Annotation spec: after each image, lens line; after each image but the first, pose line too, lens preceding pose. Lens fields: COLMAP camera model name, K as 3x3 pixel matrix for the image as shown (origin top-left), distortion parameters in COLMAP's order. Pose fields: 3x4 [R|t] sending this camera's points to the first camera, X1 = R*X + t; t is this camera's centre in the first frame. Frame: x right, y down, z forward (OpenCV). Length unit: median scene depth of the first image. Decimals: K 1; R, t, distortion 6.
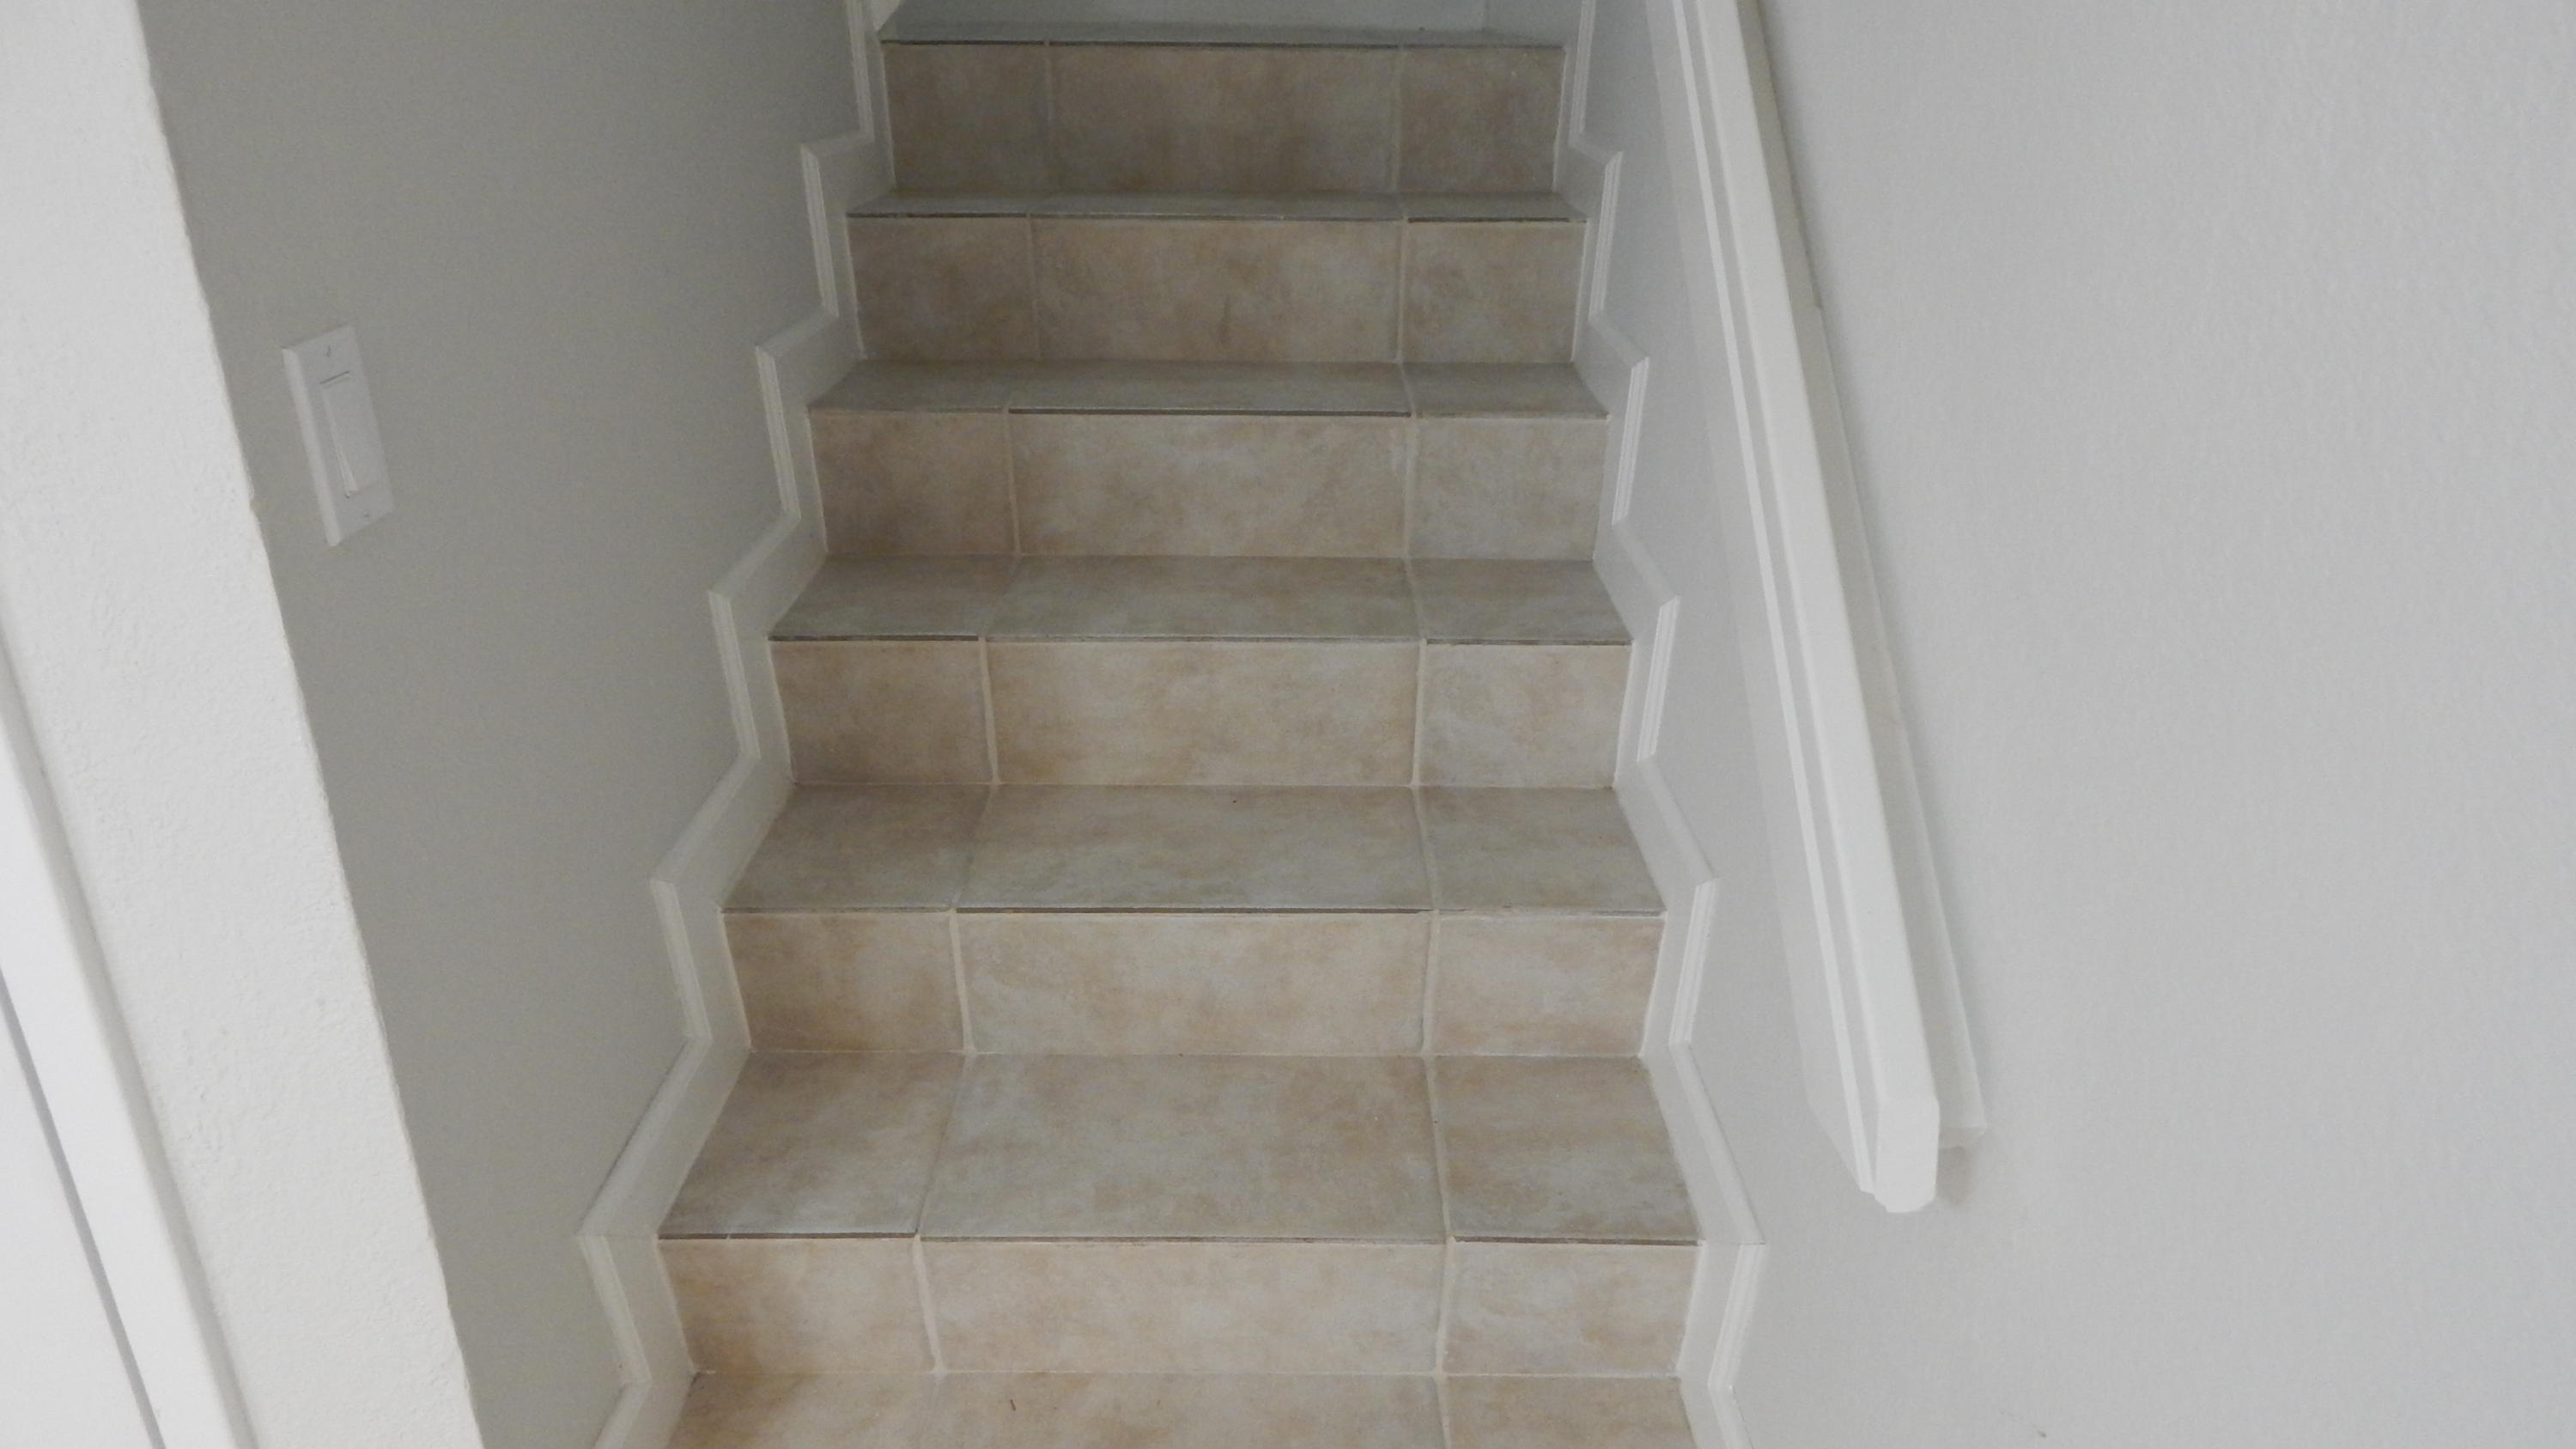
lens RADIAL K [[1689.7, 0, 1283.2], [0, 1689.7, 725.1], [0, 0, 1]] dist [-0.006954, -0.004914]
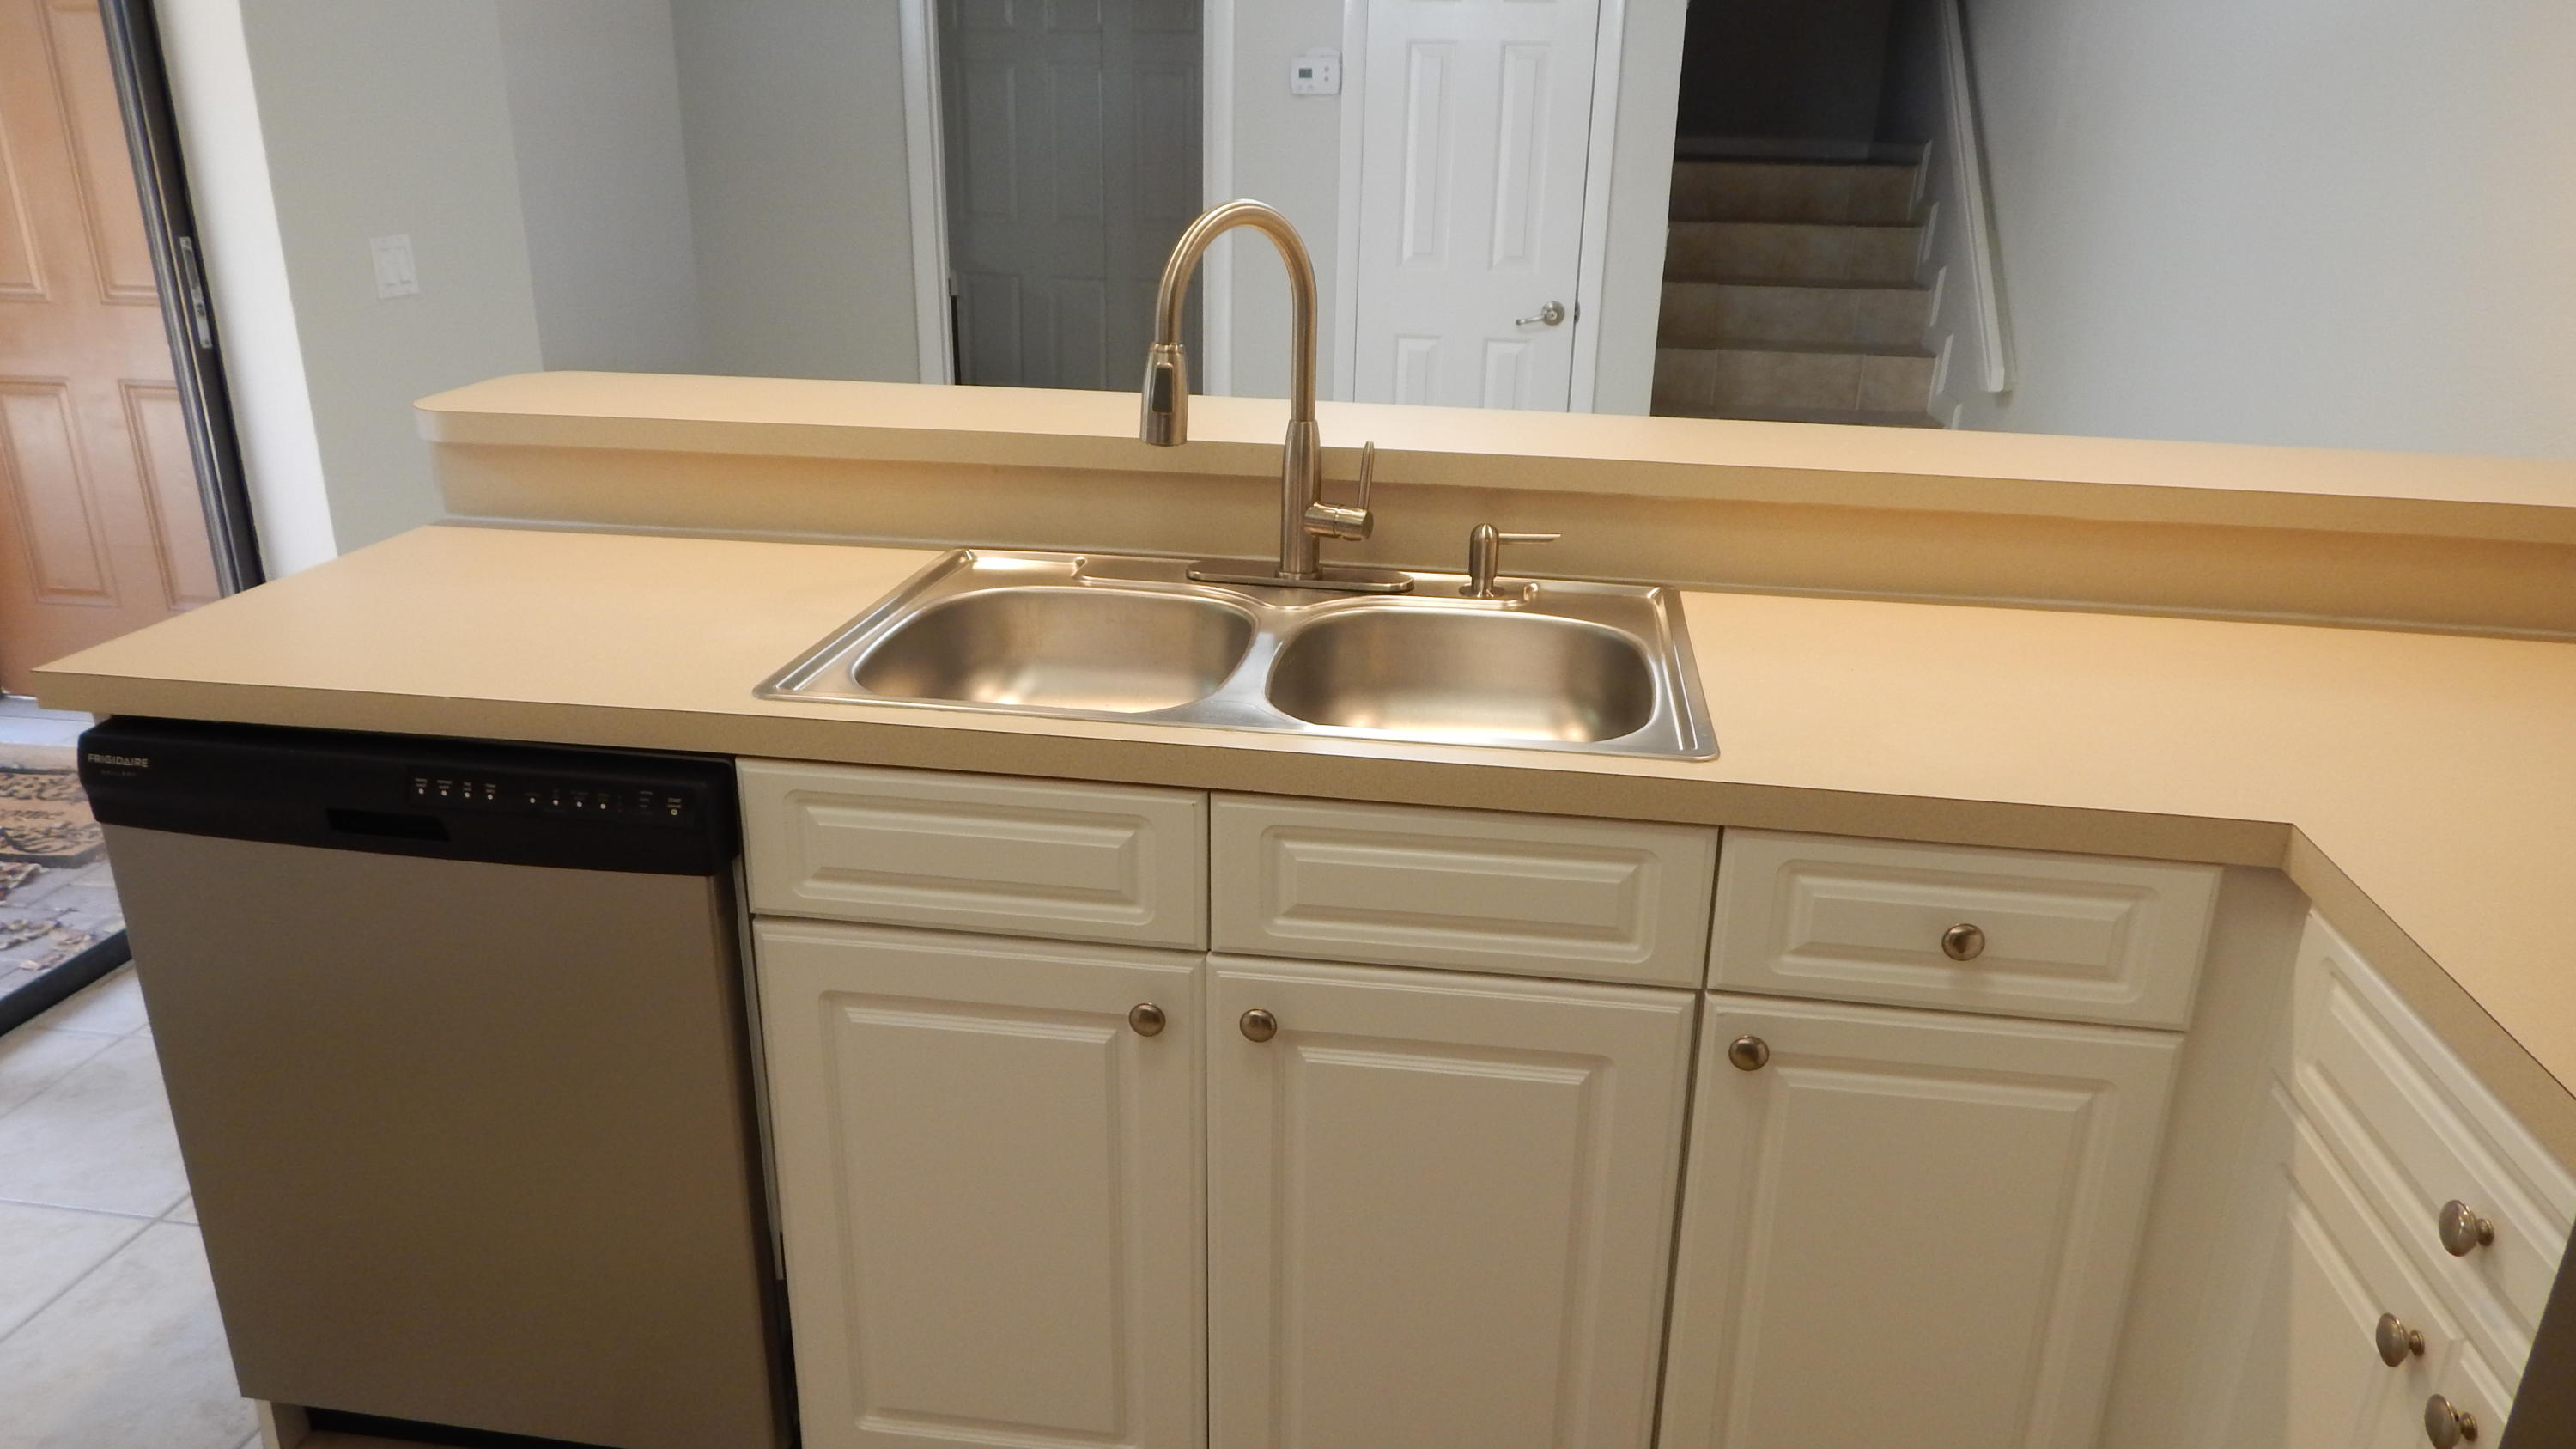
lens RADIAL K [[1689.7, 0, 1270.1], [0, 1689.7, 715.4], [0, 0, 1]] dist [-0.006954, -0.004914]
pose [[0.986979, 0.056383, -0.150644, -0.442426], [-0.067610, 0.995220, -0.070472, 0.813898], [0.145951, 0.079740, 0.986073, -1.938327]]
